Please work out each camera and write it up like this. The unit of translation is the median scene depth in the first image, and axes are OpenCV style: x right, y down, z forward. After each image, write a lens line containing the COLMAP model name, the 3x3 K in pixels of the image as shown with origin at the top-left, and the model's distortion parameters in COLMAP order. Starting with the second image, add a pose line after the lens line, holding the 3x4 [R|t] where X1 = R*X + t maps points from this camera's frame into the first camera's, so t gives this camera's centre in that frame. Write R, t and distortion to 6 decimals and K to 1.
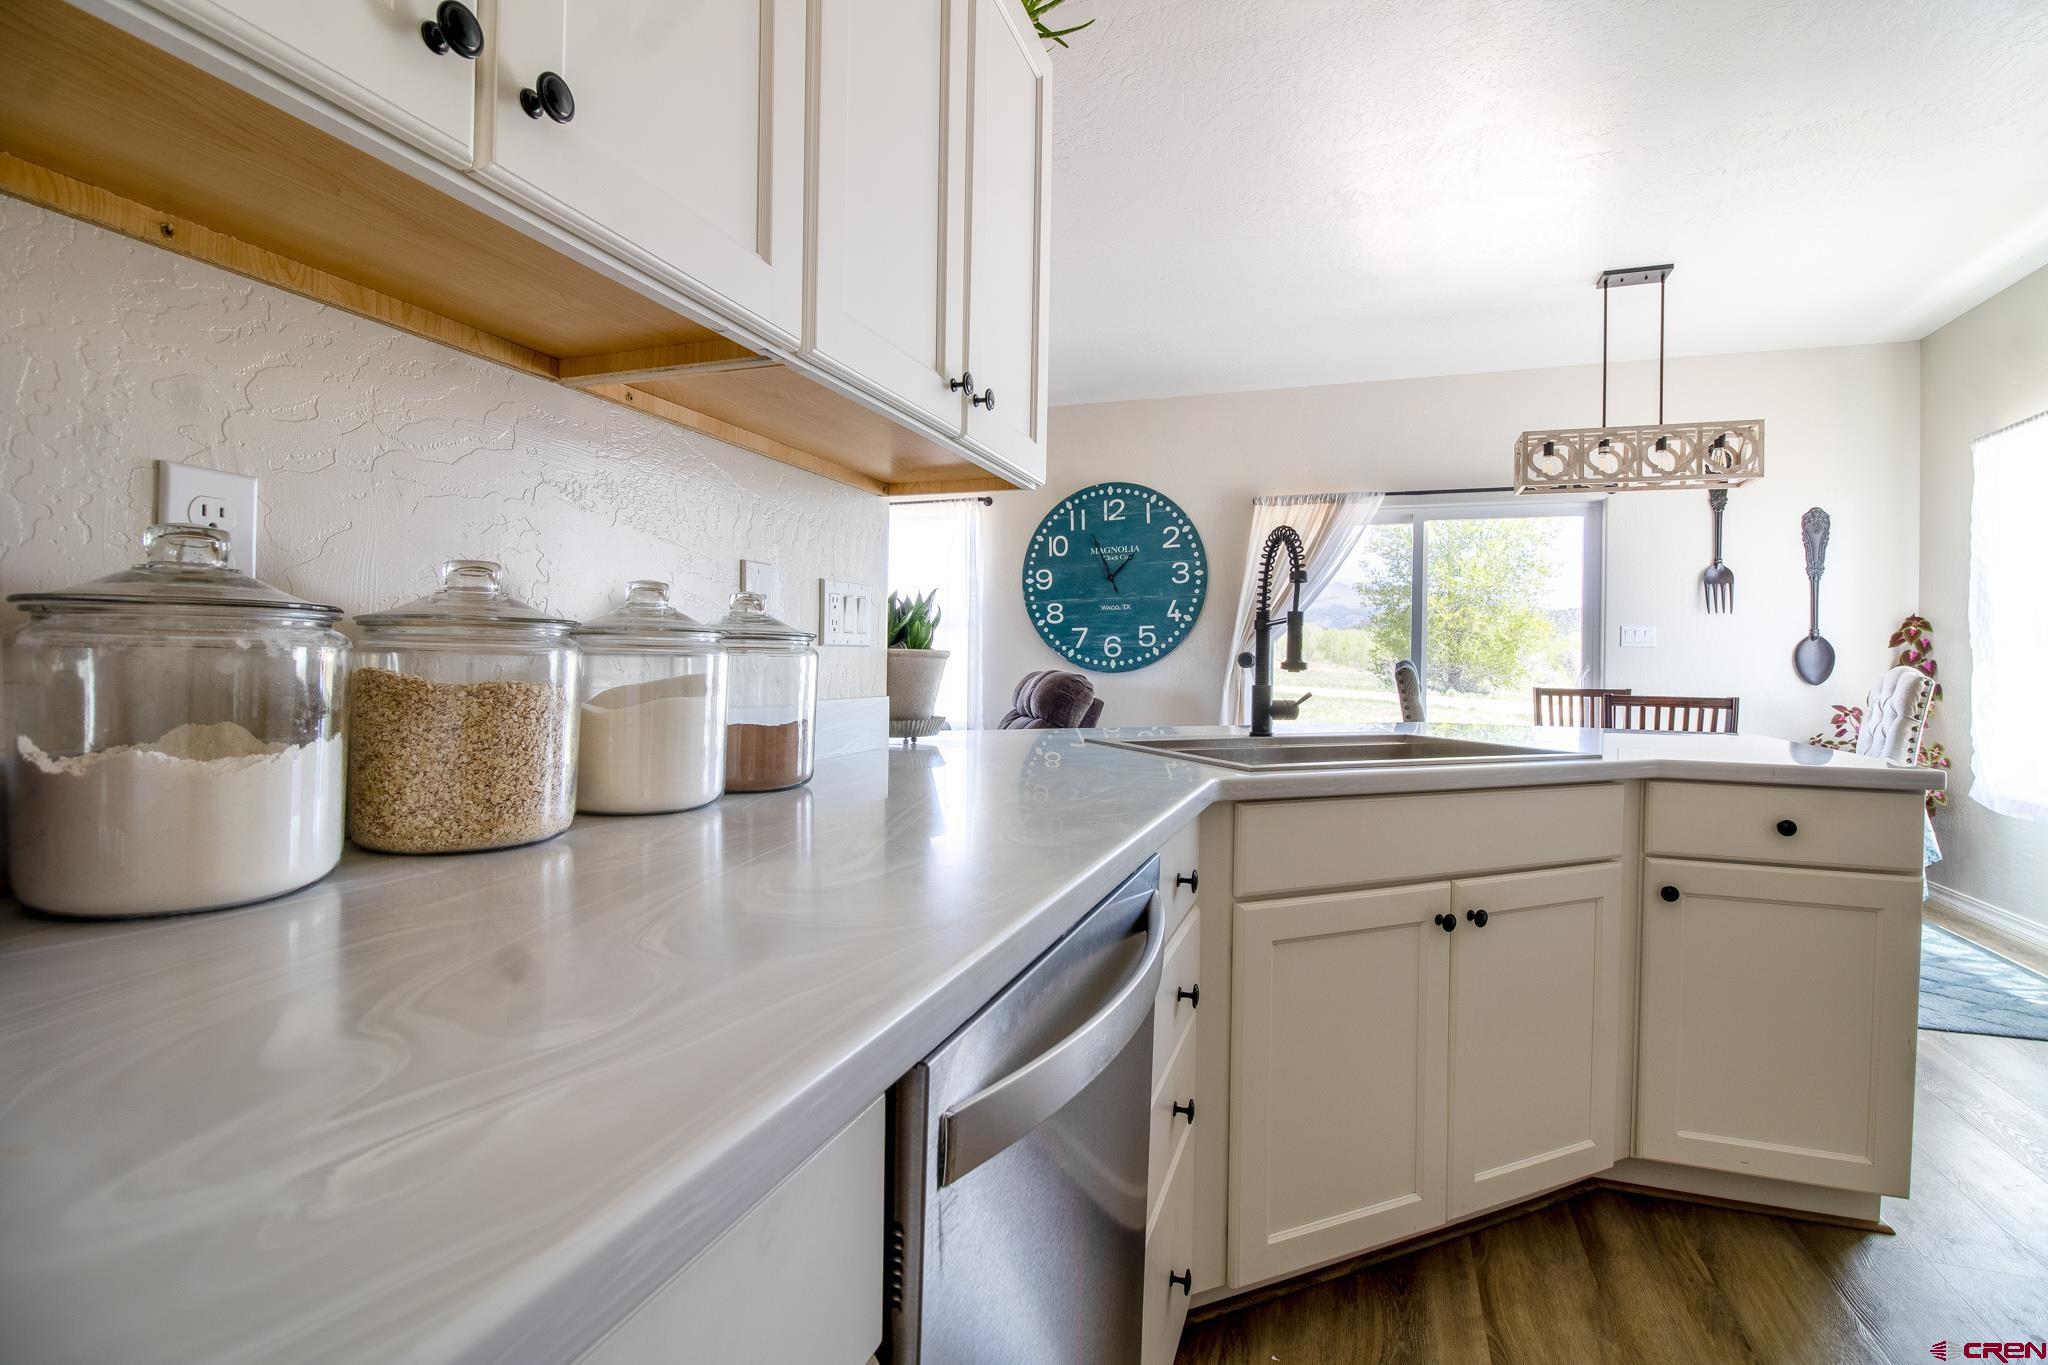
lens RADIAL K [[936.4, 0, 1018.9], [0, 936.4, 666.3], [0, 0, 1]] dist [-0.010291, -0.003377]
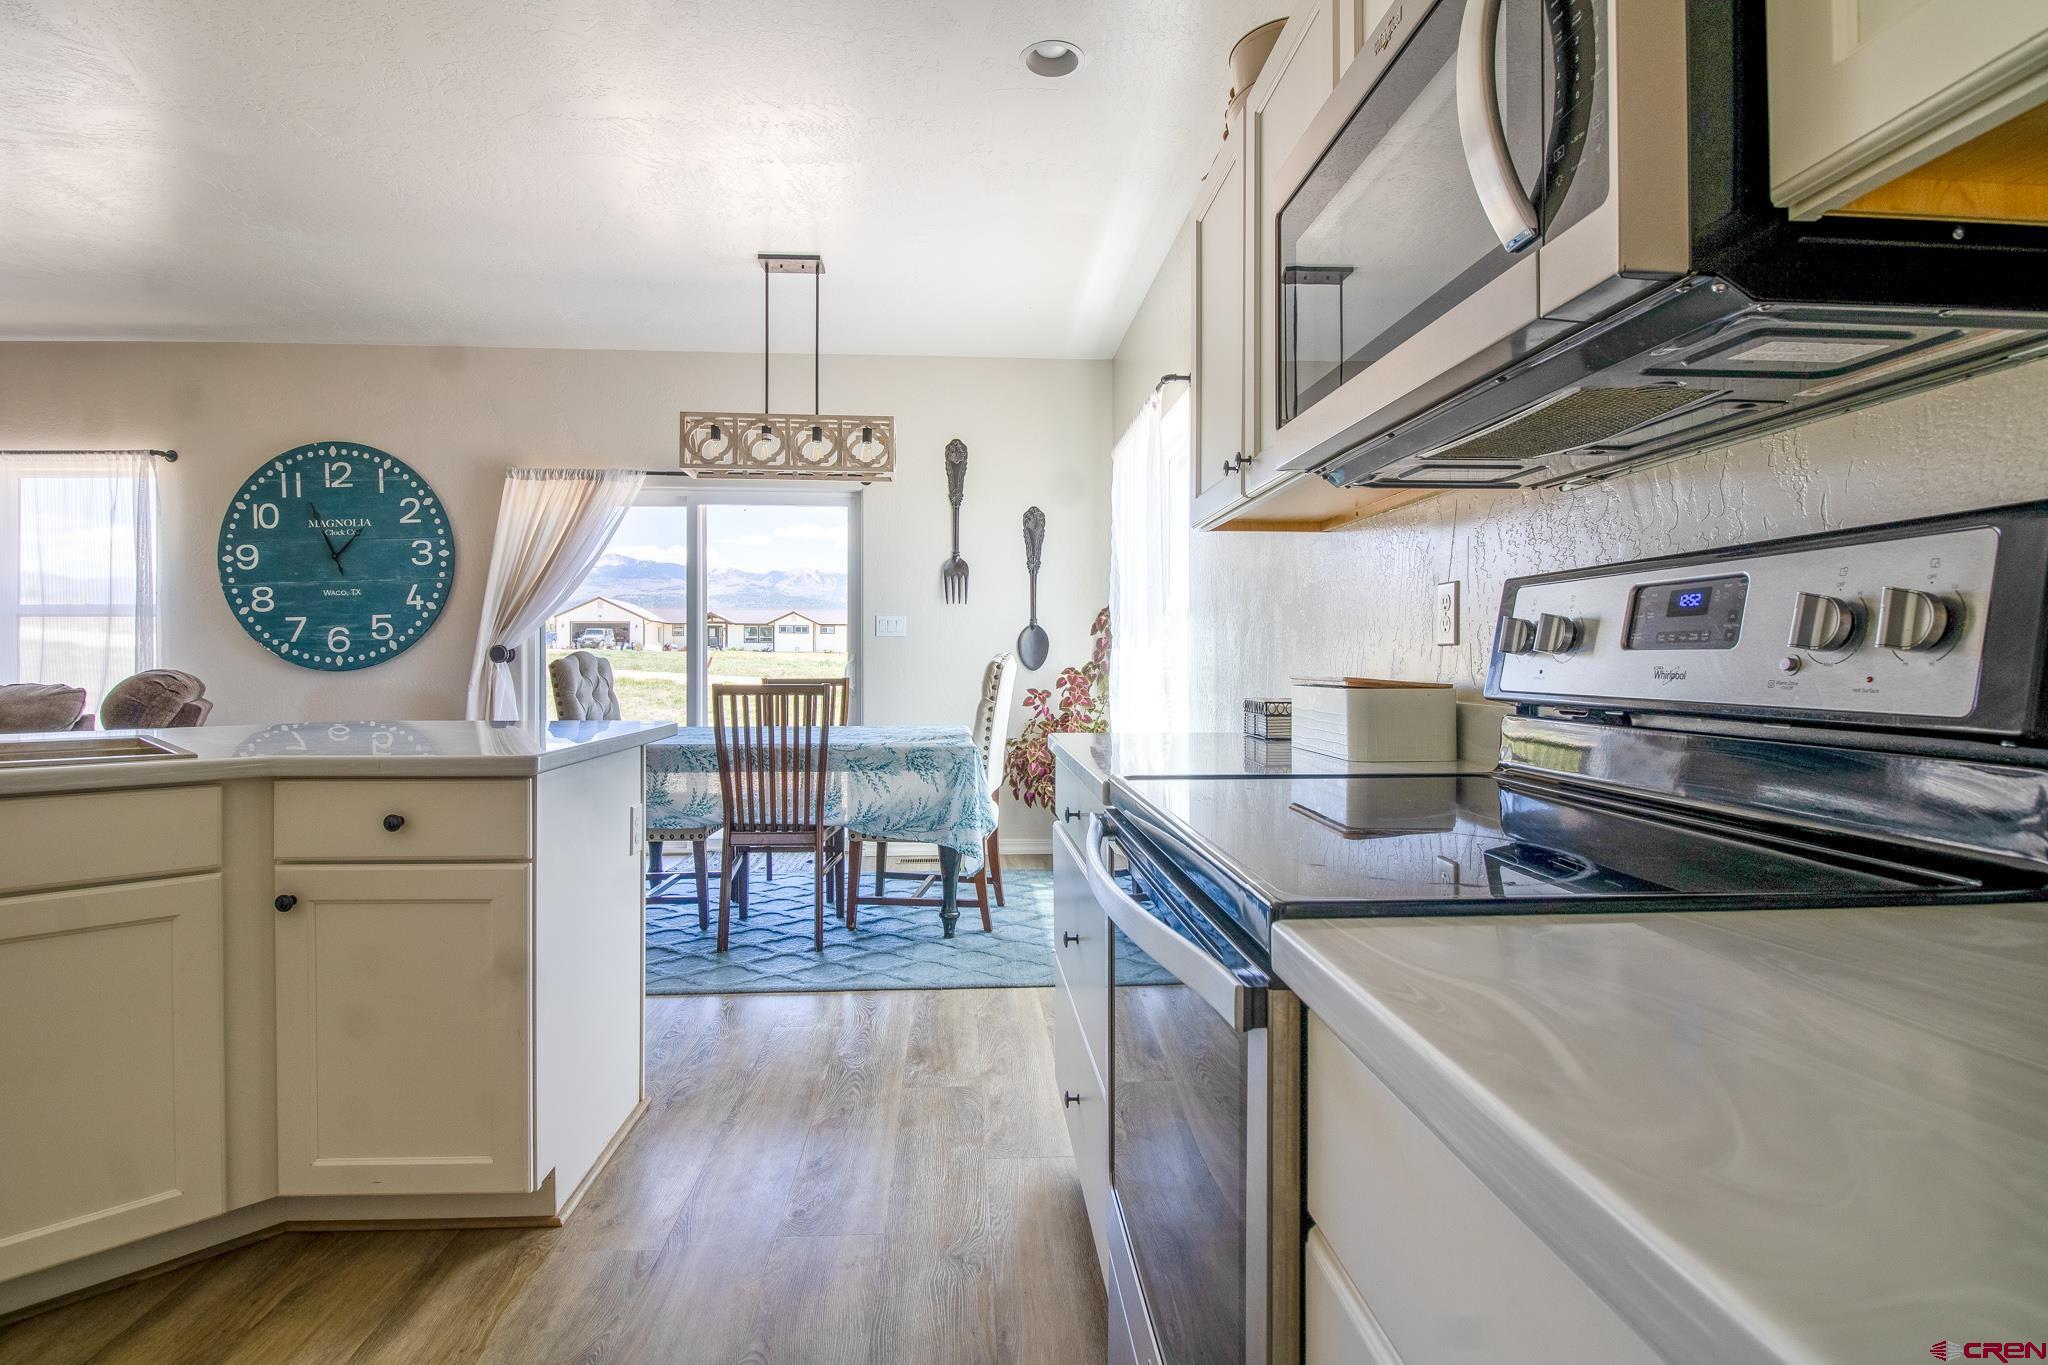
lens RADIAL K [[1008.1, 0, 1024.9], [0, 1008.1, 663.9], [0, 0, 1]] dist [-0.012259, -0.004493]
pose [[0.913250, -0.015883, 0.407090, 0.298895], [0.015143, 0.999873, 0.005040, 0.005164], [-0.407118, 0.001562, 0.913374, -0.058098]]
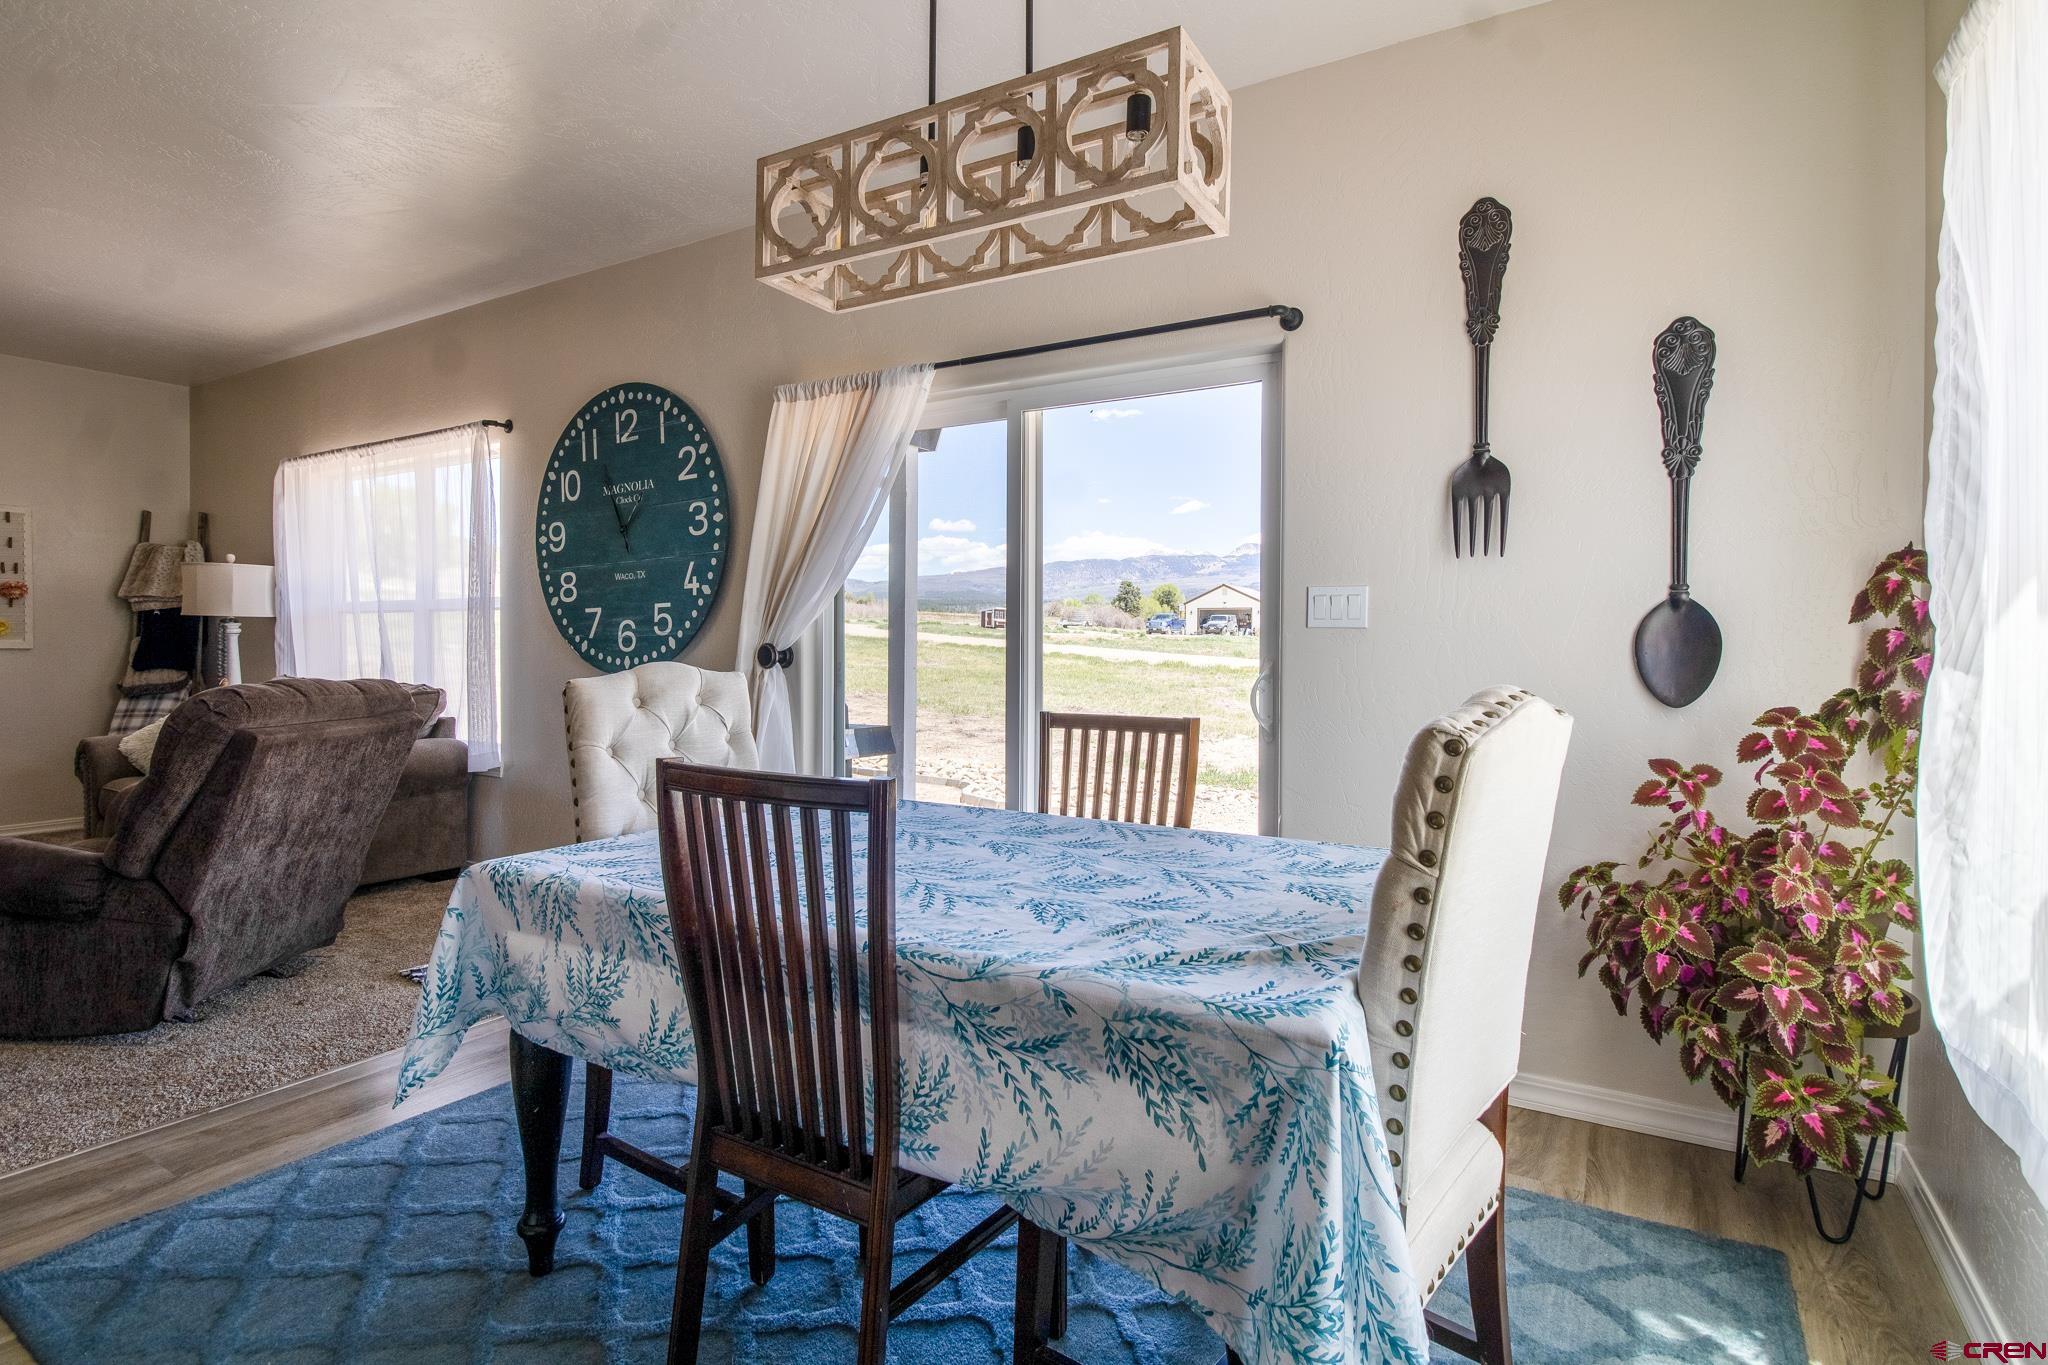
lens RADIAL K [[1008.1, 0, 1027.9], [0, 1008.1, 658.2], [0, 0, 1]] dist [-0.012259, -0.004493]
pose [[0.981898, -0.006835, -0.189289, 0.516635], [0.008362, 0.999939, 0.007267, -0.008335], [0.189228, -0.008719, 0.981894, 0.370166]]
